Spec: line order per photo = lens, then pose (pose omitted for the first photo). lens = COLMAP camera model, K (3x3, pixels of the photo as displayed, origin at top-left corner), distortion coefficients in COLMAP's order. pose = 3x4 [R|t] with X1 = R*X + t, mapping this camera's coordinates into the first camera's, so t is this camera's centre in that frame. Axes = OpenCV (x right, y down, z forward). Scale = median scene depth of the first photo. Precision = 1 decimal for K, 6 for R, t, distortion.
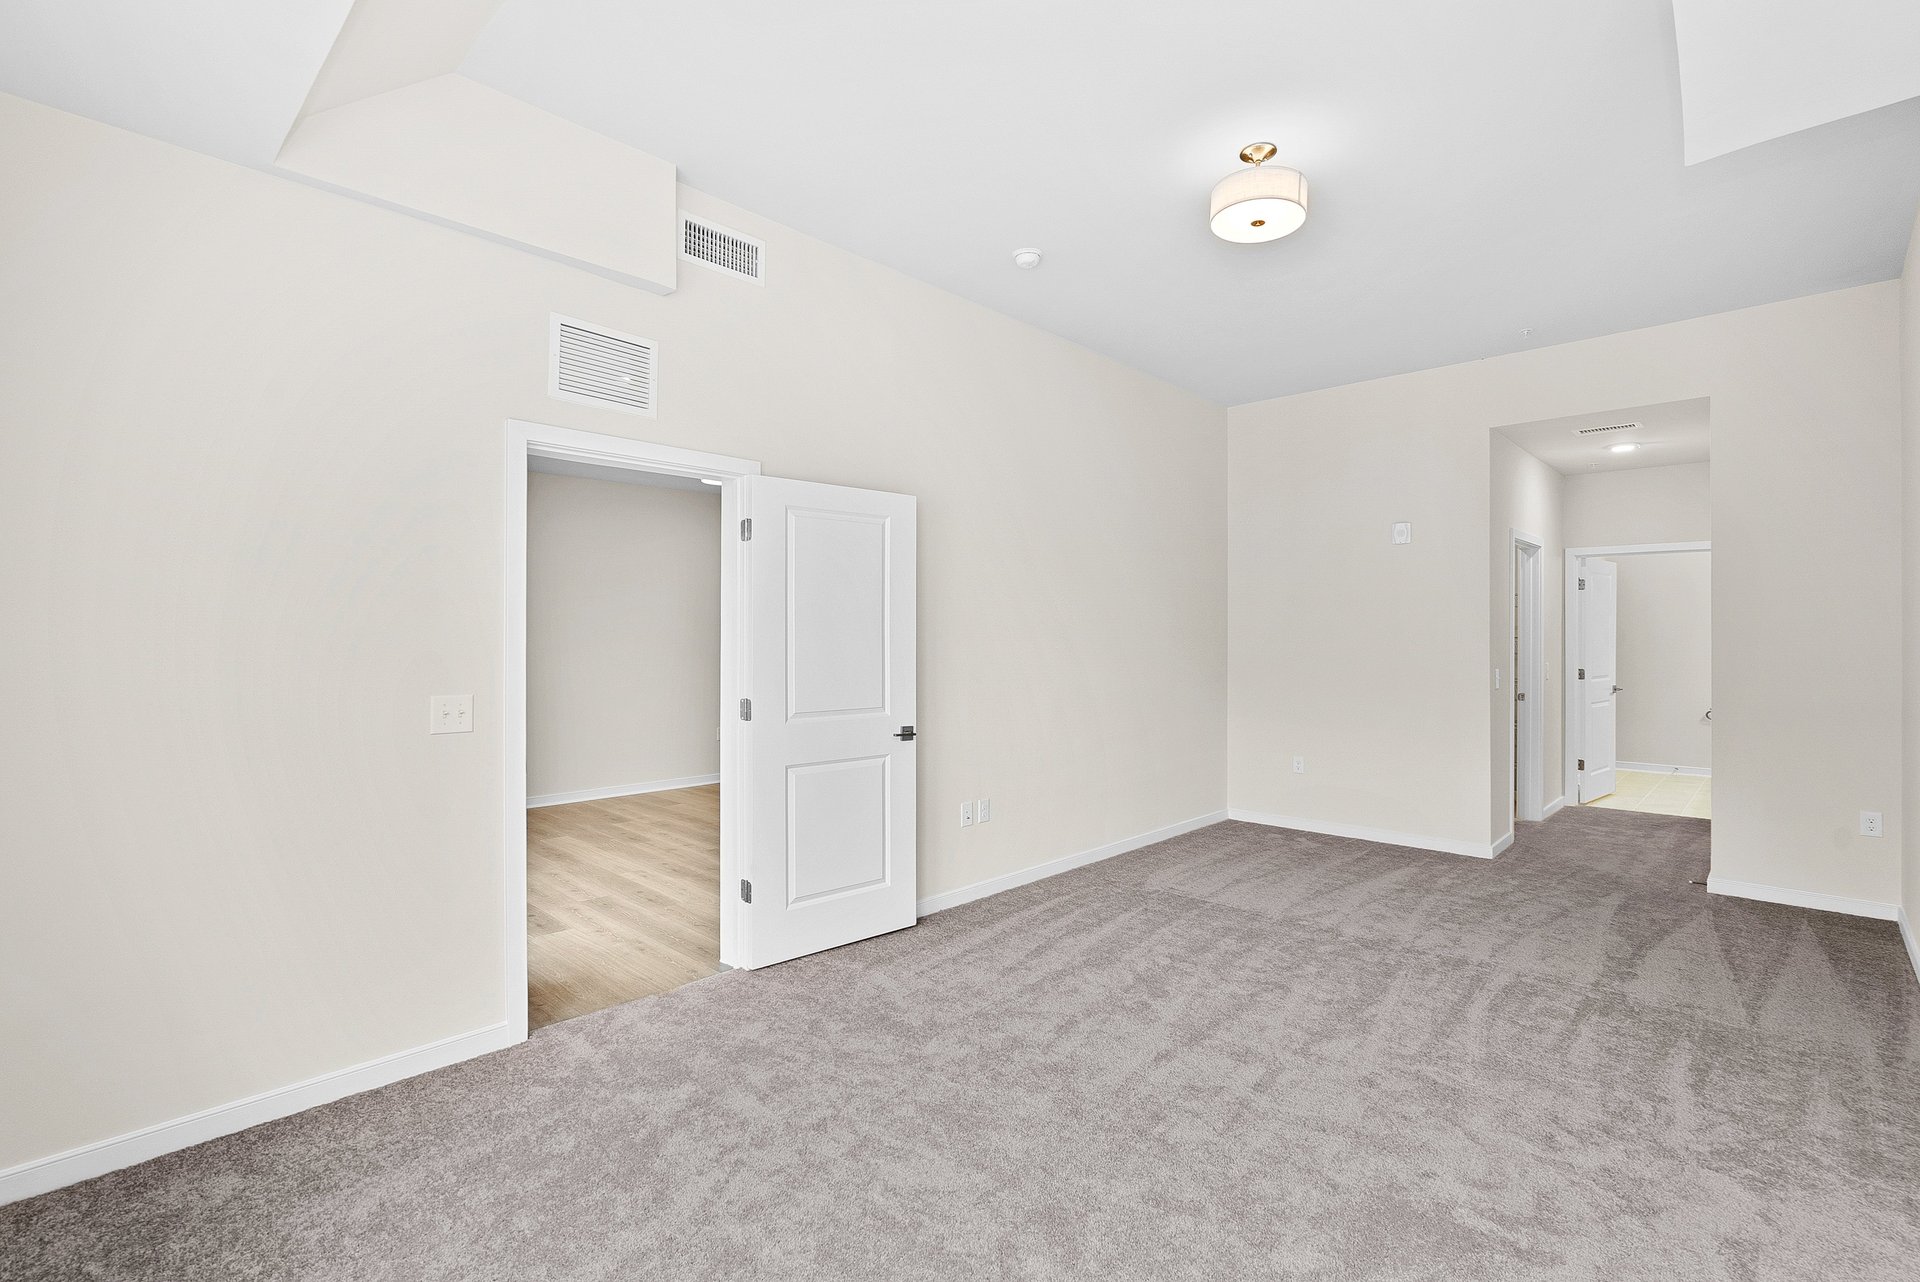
lens RADIAL K [[882.9, 0, 964.8], [0, 882.9, 637.0], [0, 0, 1]] dist [0.000000, 0.003225]
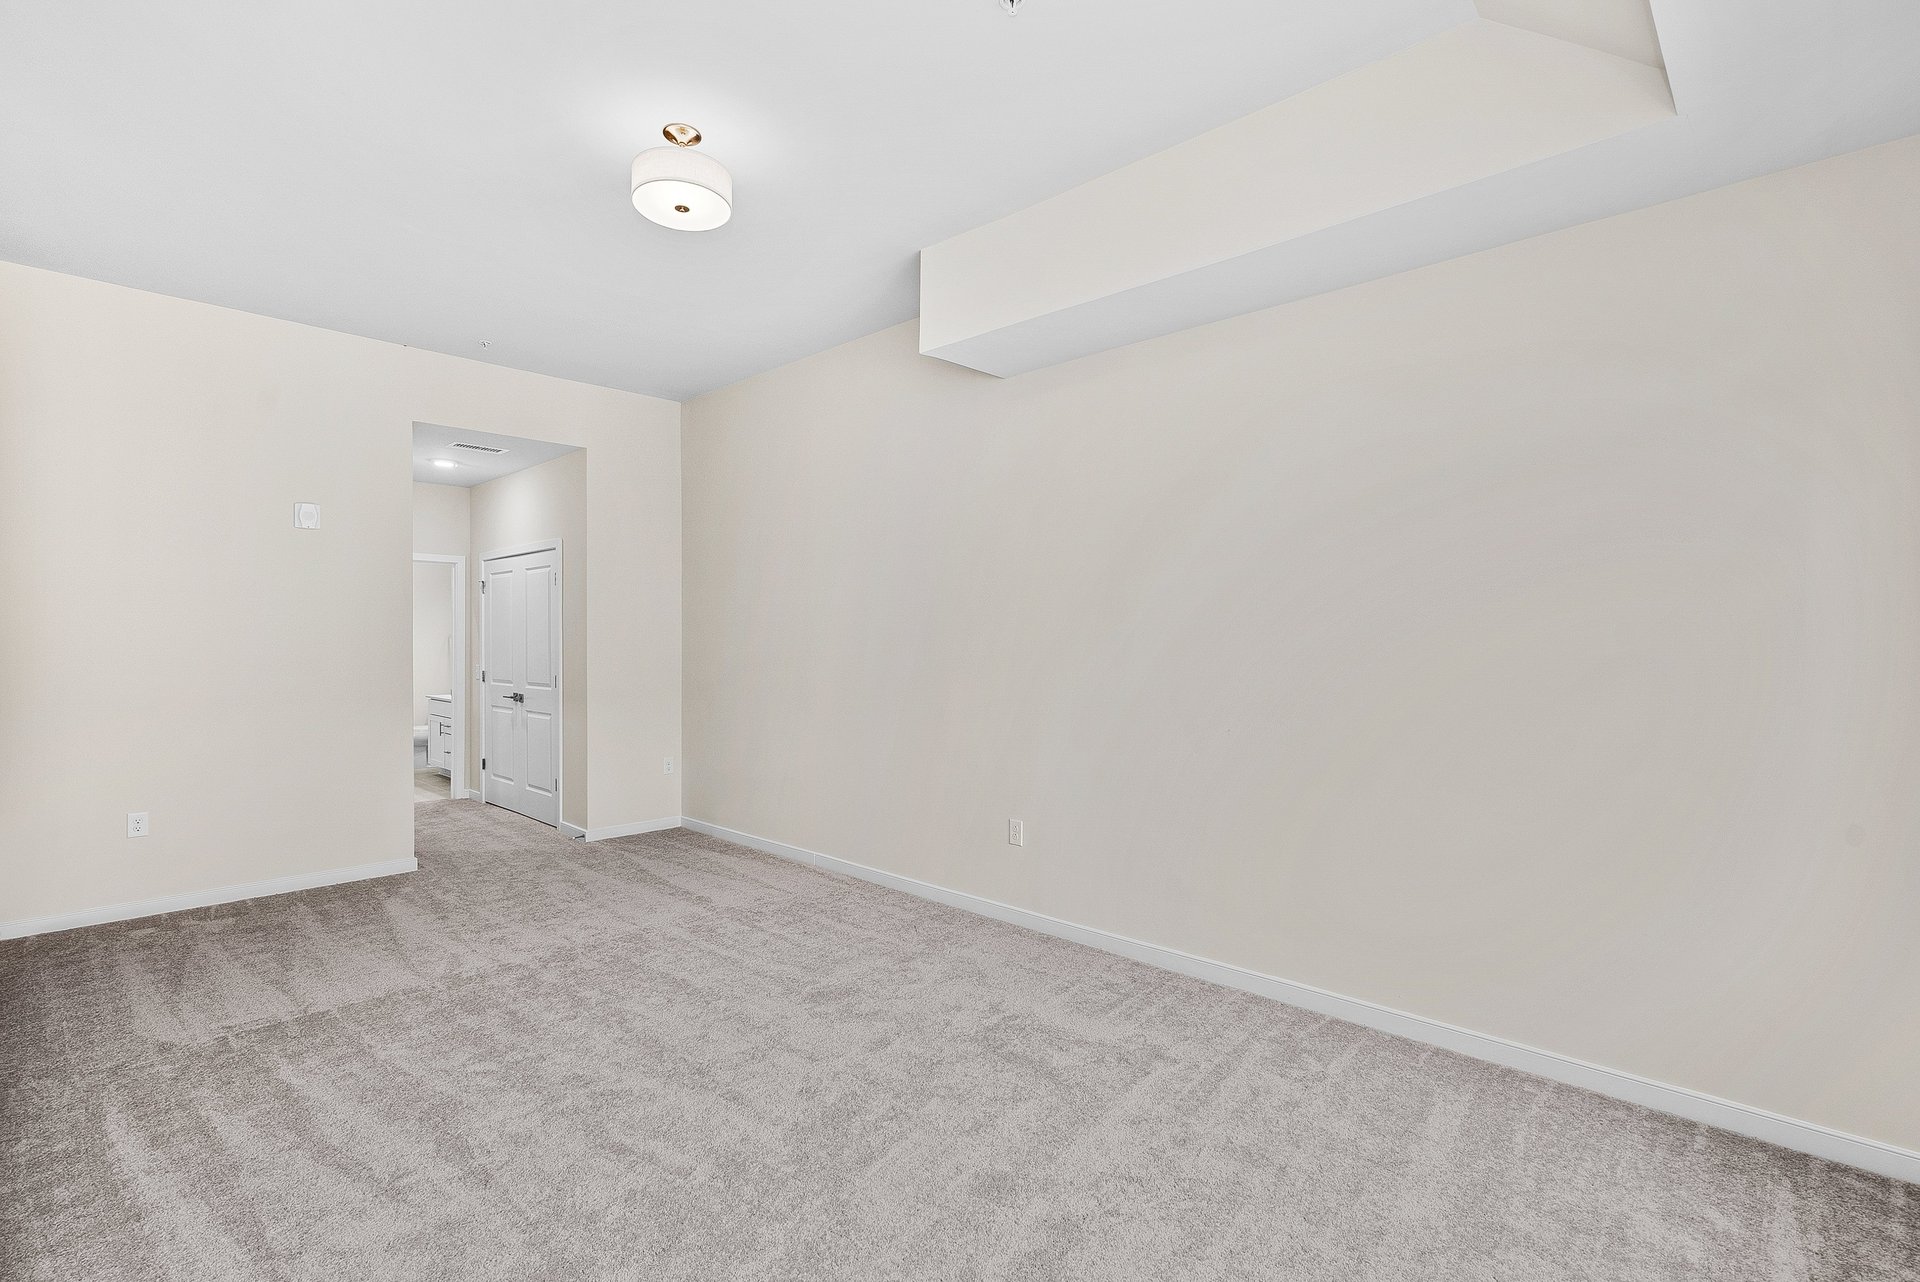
lens RADIAL K [[882.9, 0, 964.8], [0, 882.9, 641.6], [0, 0, 1]] dist [0.000000, 0.003225]
pose [[0.011345, -0.005766, 0.999919, -0.505415], [0.001905, 0.999982, 0.005745, -0.003342], [-0.999934, 0.001840, 0.011356, 0.551091]]
